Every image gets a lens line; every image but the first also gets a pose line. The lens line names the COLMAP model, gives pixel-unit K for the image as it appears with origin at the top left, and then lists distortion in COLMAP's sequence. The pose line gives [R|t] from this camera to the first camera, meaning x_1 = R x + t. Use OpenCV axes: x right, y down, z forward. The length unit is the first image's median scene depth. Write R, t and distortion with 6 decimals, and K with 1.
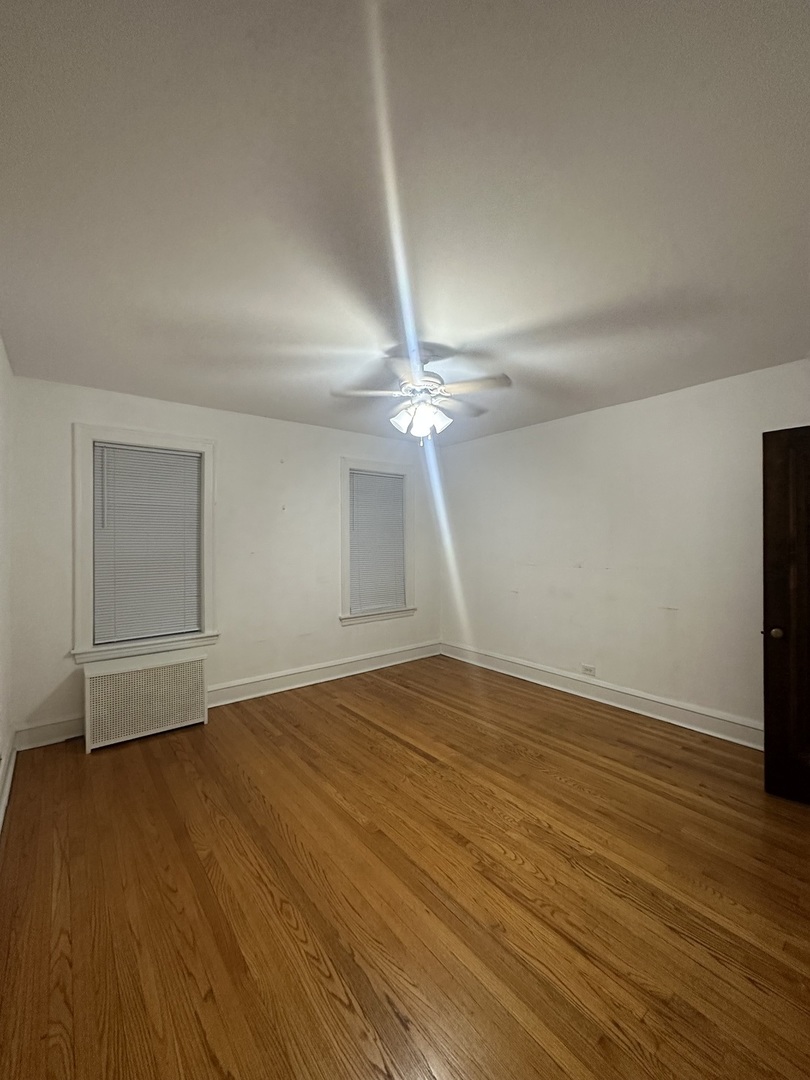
lens RADIAL K [[429.9, 0, 405.0], [0, 429.9, 540.0], [0, 0, 1]] dist [0.001476, 0.000721]
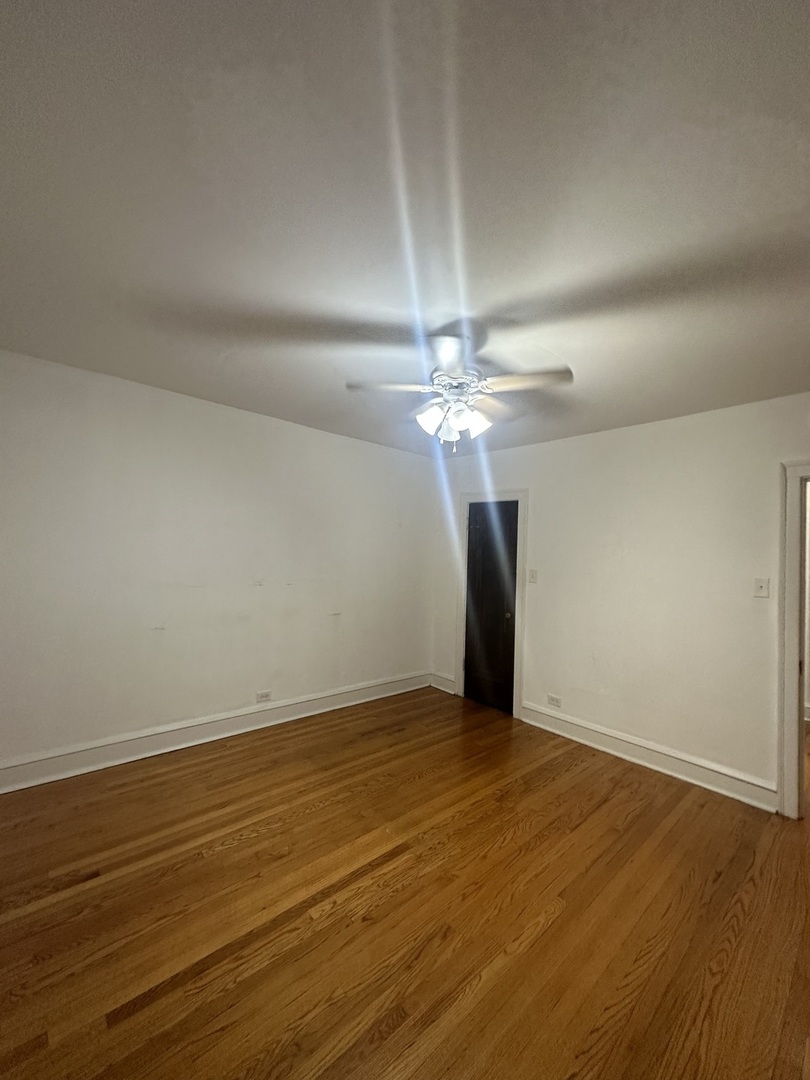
lens RADIAL K [[429.9, 0, 405.0], [0, 429.9, 540.0], [0, 0, 1]] dist [0.001476, 0.000721]
pose [[-0.061581, 0.032529, 0.997572, -0.645405], [-0.039190, 0.998619, -0.034982, -0.015094], [-0.997332, -0.041249, -0.060221, 0.945472]]
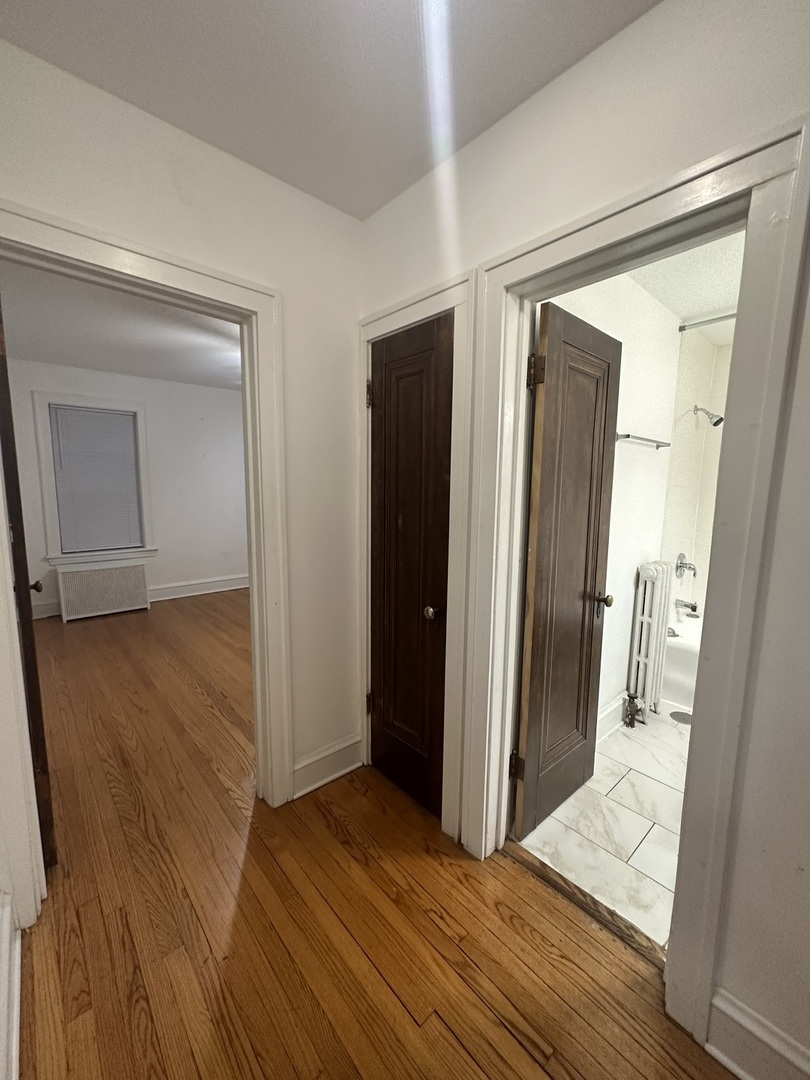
lens RADIAL K [[429.9, 0, 405.0], [0, 429.9, 540.0], [0, 0, 1]] dist [0.001476, 0.000721]
pose [[0.998159, 0.004957, 0.060450, 0.317387], [-0.012509, 0.992051, 0.125214, 0.010949], [-0.059349, -0.125739, 0.990286, -0.464598]]
